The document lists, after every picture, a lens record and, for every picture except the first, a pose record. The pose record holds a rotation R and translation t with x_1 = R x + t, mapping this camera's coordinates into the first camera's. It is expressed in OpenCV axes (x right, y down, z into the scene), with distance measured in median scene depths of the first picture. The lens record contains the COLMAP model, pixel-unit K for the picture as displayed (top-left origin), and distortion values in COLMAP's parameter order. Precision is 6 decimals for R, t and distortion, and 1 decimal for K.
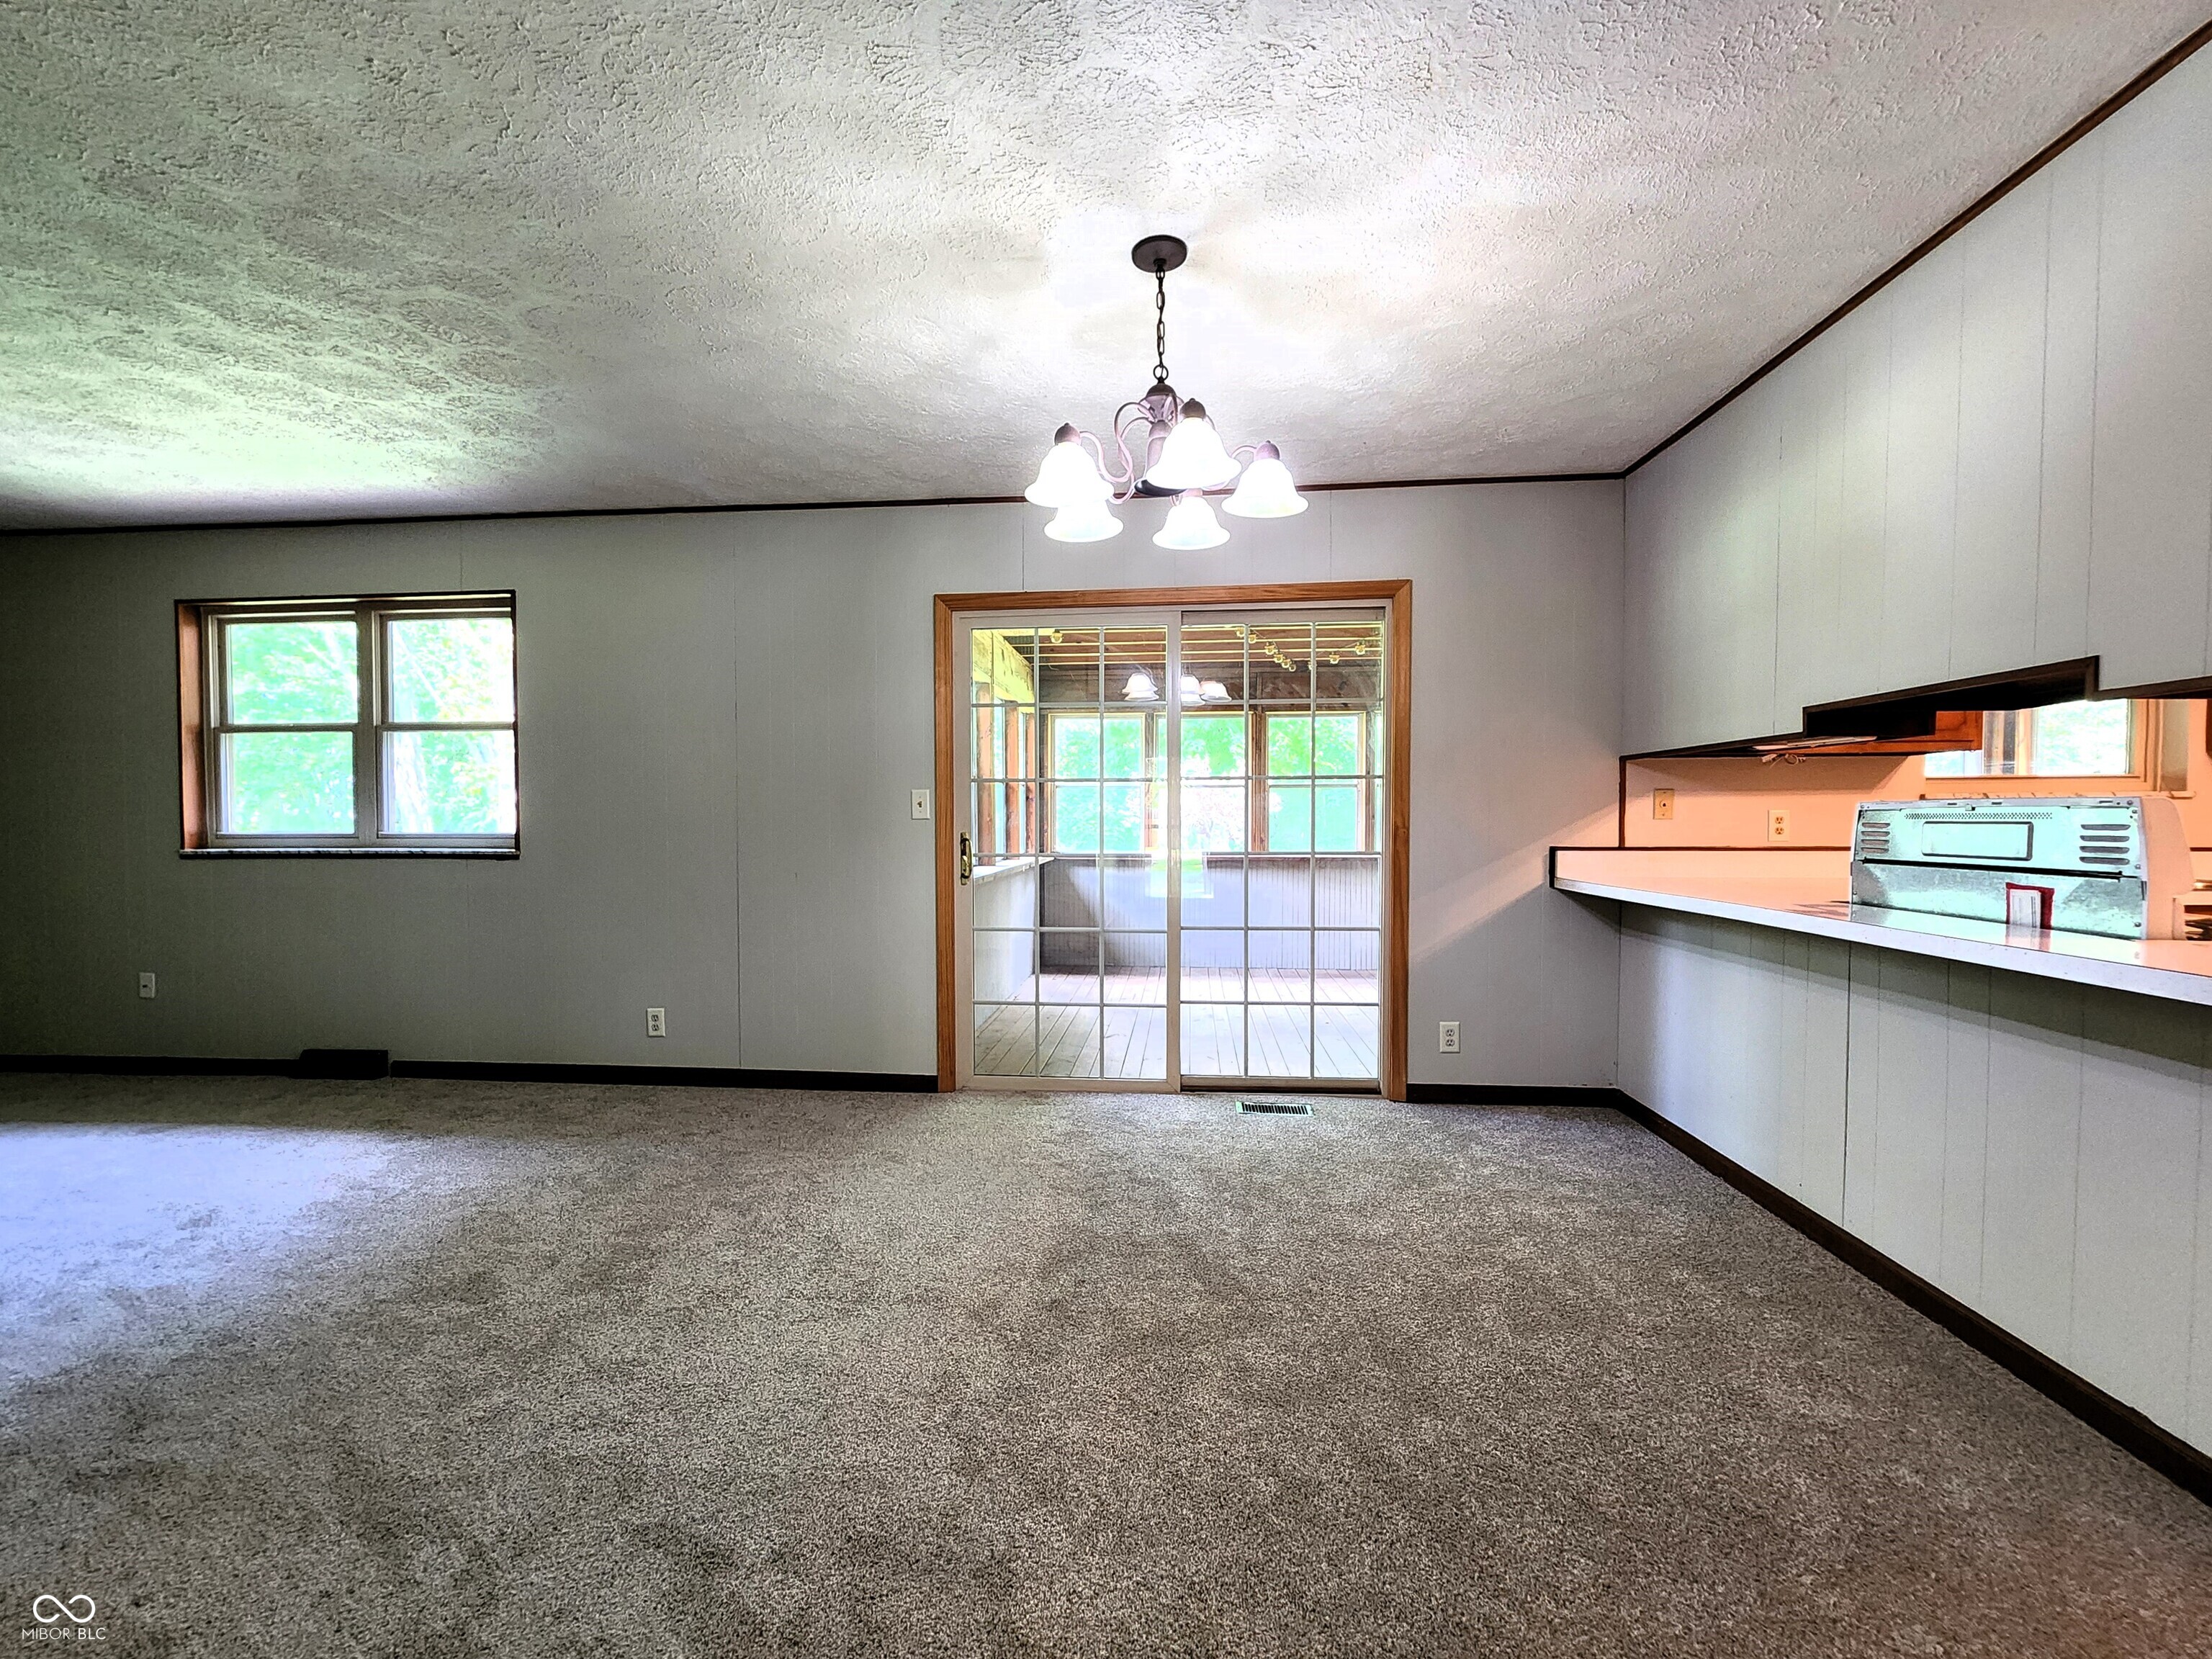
lens RADIAL K [[928.9, 0, 1091.7], [0, 928.9, 844.0], [0, 0, 1]] dist [0.001946, 0.000539]
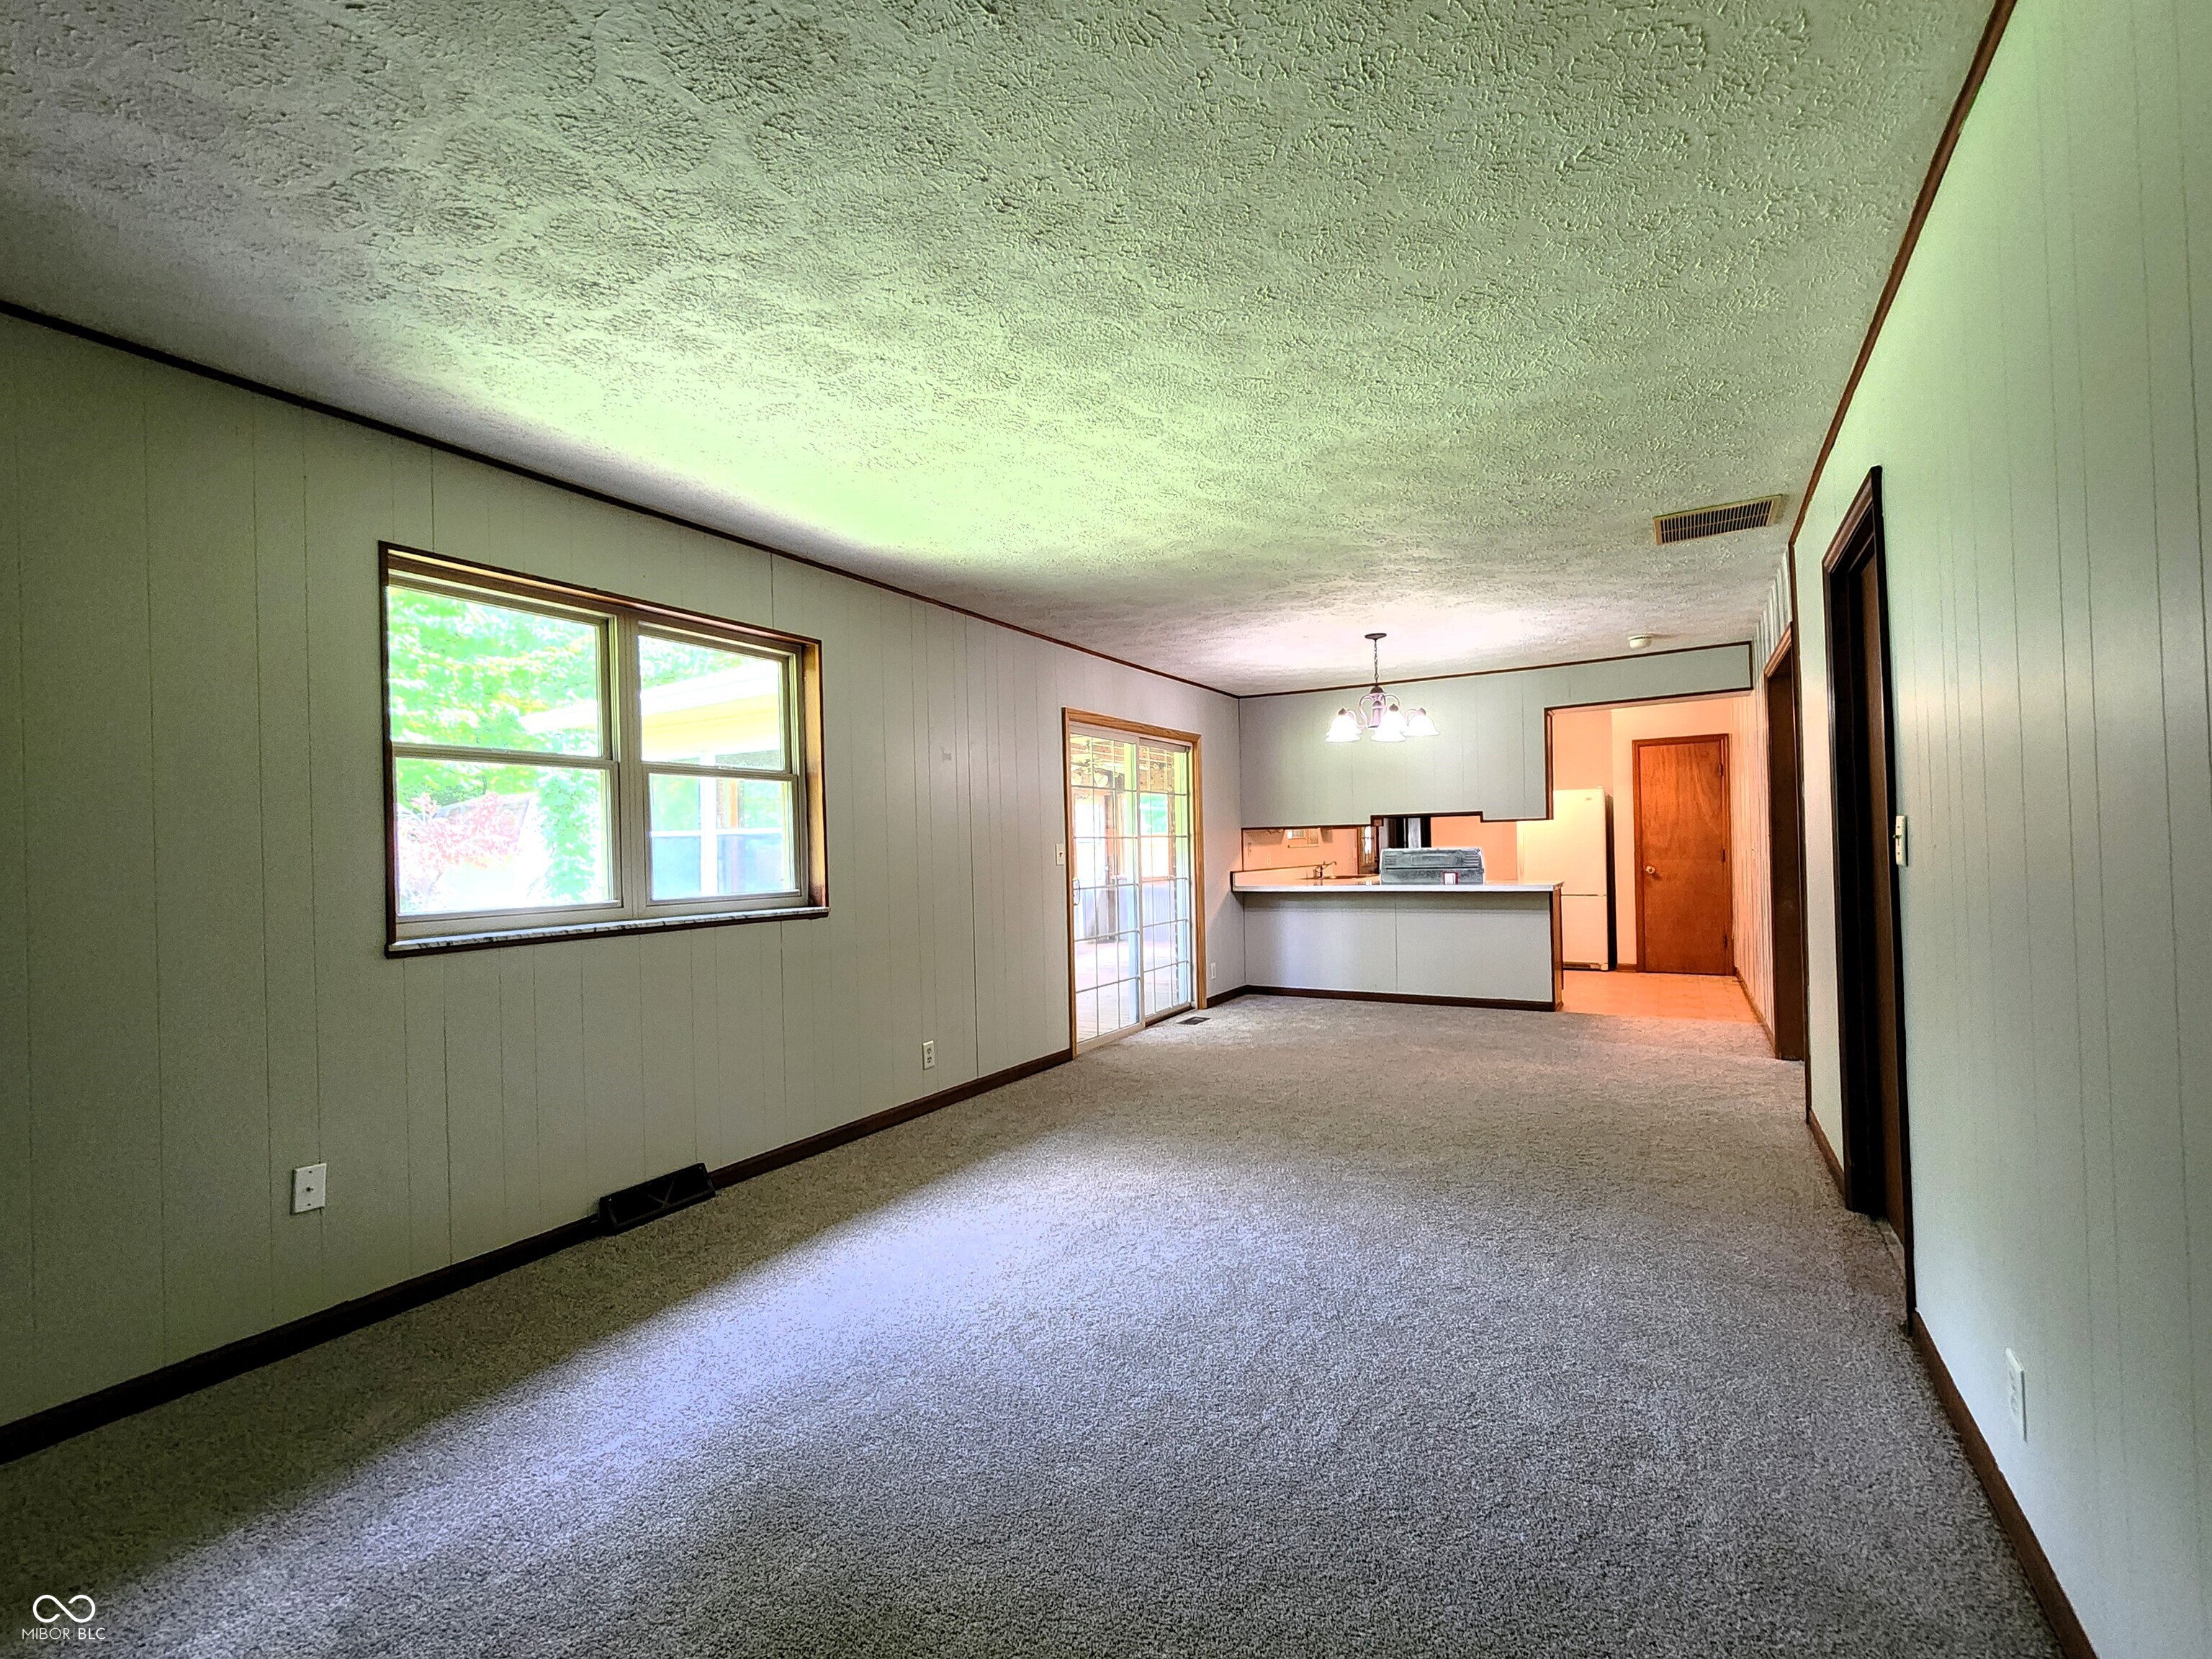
lens RADIAL K [[977.2, 0, 1095.0], [0, 977.2, 852.4], [0, 0, 1]] dist [0.001485, 0.000171]
pose [[0.423669, -0.009967, 0.905762, -1.523112], [0.046097, 0.998881, -0.010570, -0.028879], [-0.904643, 0.046231, 0.423654, 0.336970]]
